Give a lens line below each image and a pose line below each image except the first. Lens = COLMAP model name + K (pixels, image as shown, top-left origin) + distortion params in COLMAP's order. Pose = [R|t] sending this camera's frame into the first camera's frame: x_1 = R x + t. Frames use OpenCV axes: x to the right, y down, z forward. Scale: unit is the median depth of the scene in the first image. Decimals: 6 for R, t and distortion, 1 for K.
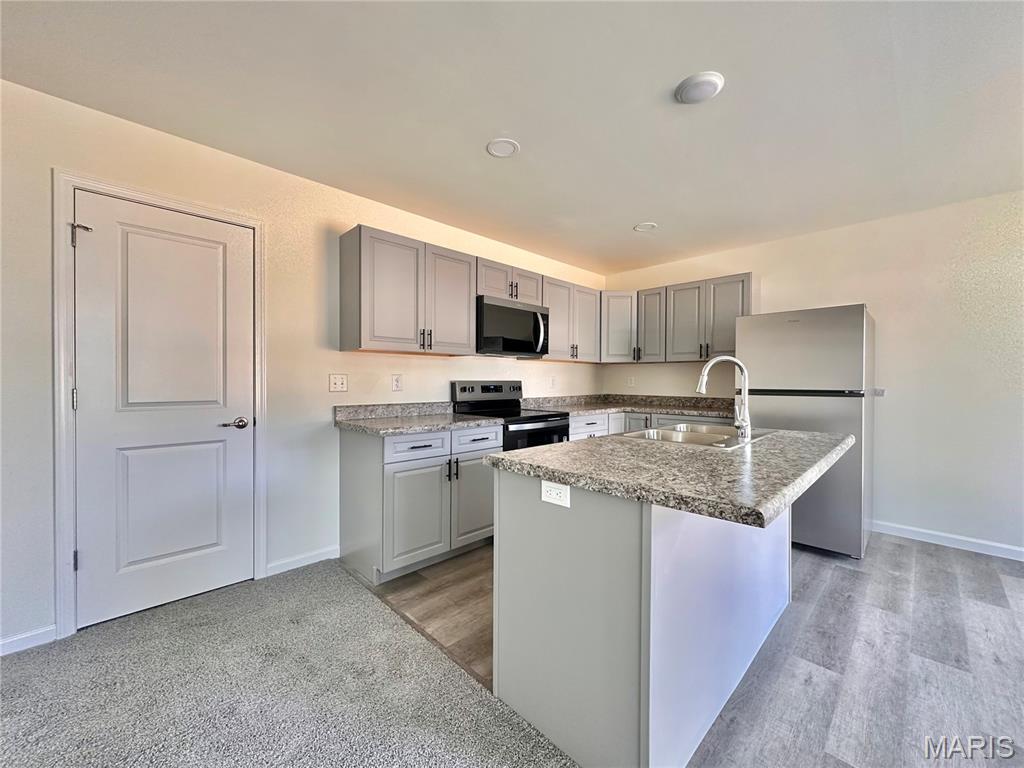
lens RADIAL K [[406.7, 0, 512.0], [0, 406.7, 384.0], [0, 0, 1]] dist [-0.001842, 0.000358]
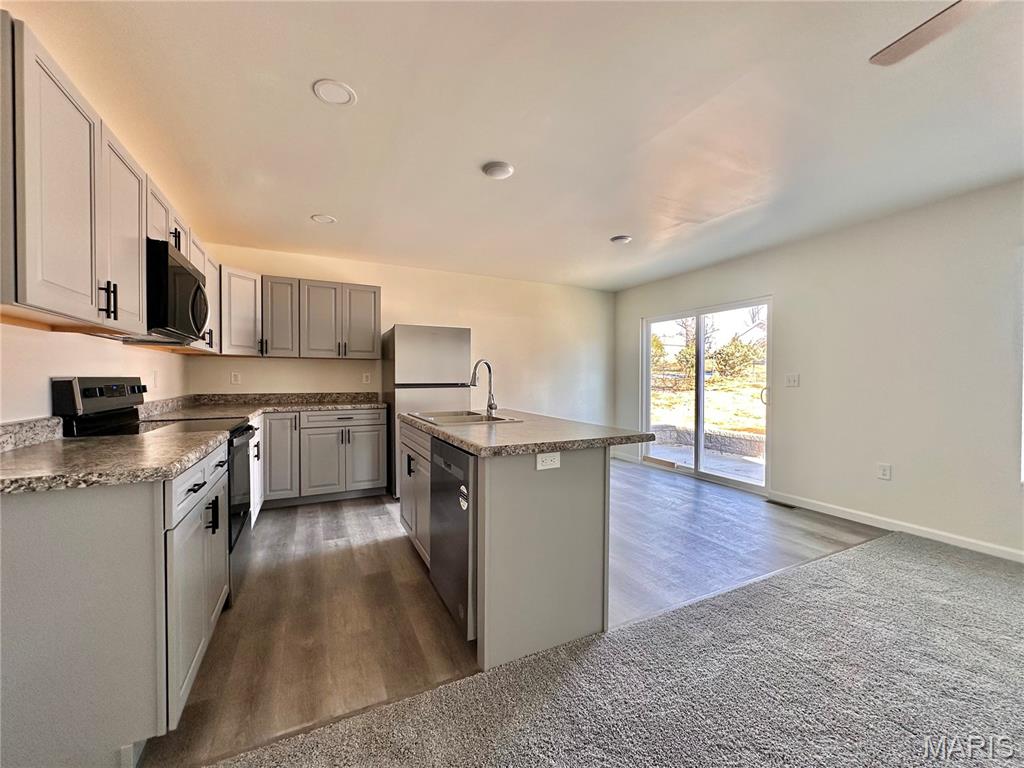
lens RADIAL K [[406.7, 0, 512.0], [0, 406.7, 384.0], [0, 0, 1]] dist [-0.001842, 0.000358]
pose [[0.313197, -0.017546, 0.949526, -0.475735], [0.008974, 0.999839, 0.015515, -0.002332], [-0.949646, 0.003661, 0.313304, 0.276183]]
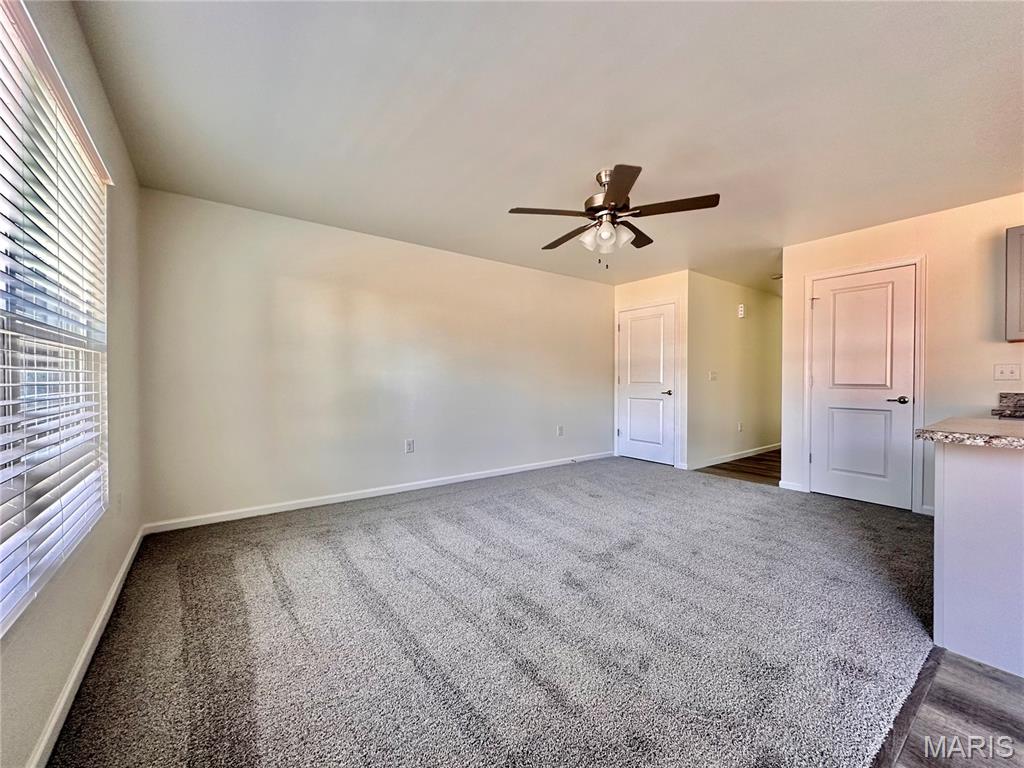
lens RADIAL K [[406.7, 0, 512.0], [0, 406.7, 384.0], [0, 0, 1]] dist [-0.001842, 0.000358]
pose [[-0.142397, 0.006301, -0.989790, 0.702857], [-0.011856, 0.999897, 0.008071, 0.029845], [0.989739, 0.012884, -0.142307, -0.135413]]
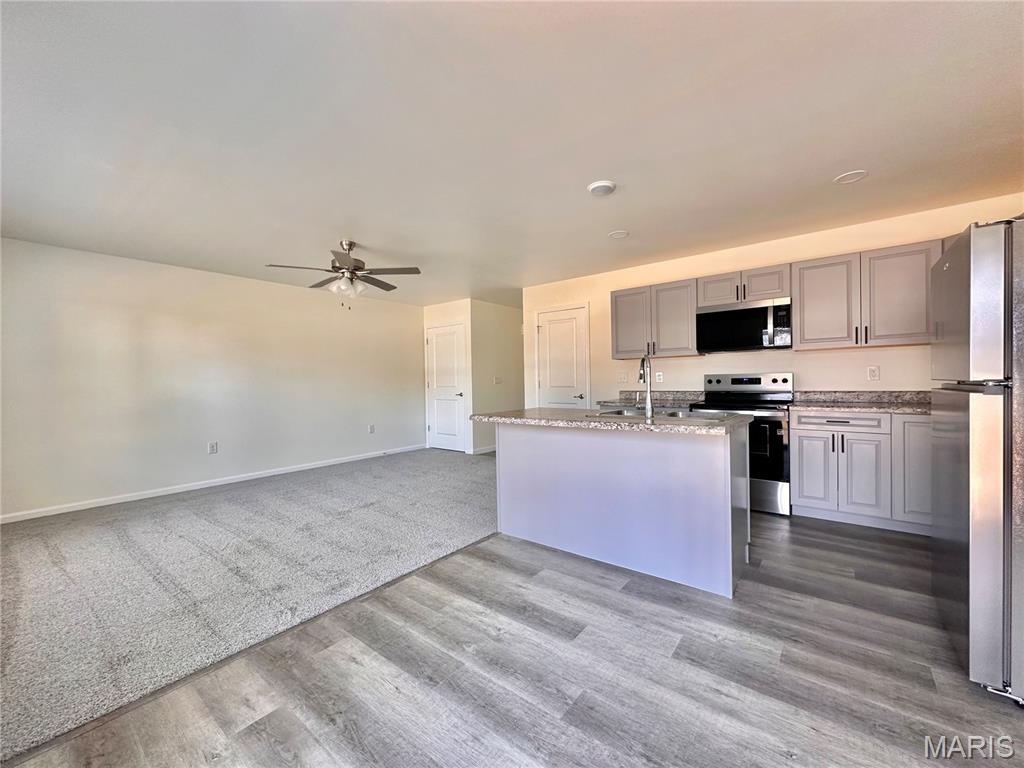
lens RADIAL K [[406.7, 0, 512.0], [0, 406.7, 384.0], [0, 0, 1]] dist [-0.001842, 0.000358]
pose [[0.124832, 0.003206, -0.992173, 1.064247], [0.007408, 0.999964, 0.004163, 0.011041], [0.992150, -0.007870, 0.124804, 0.245628]]
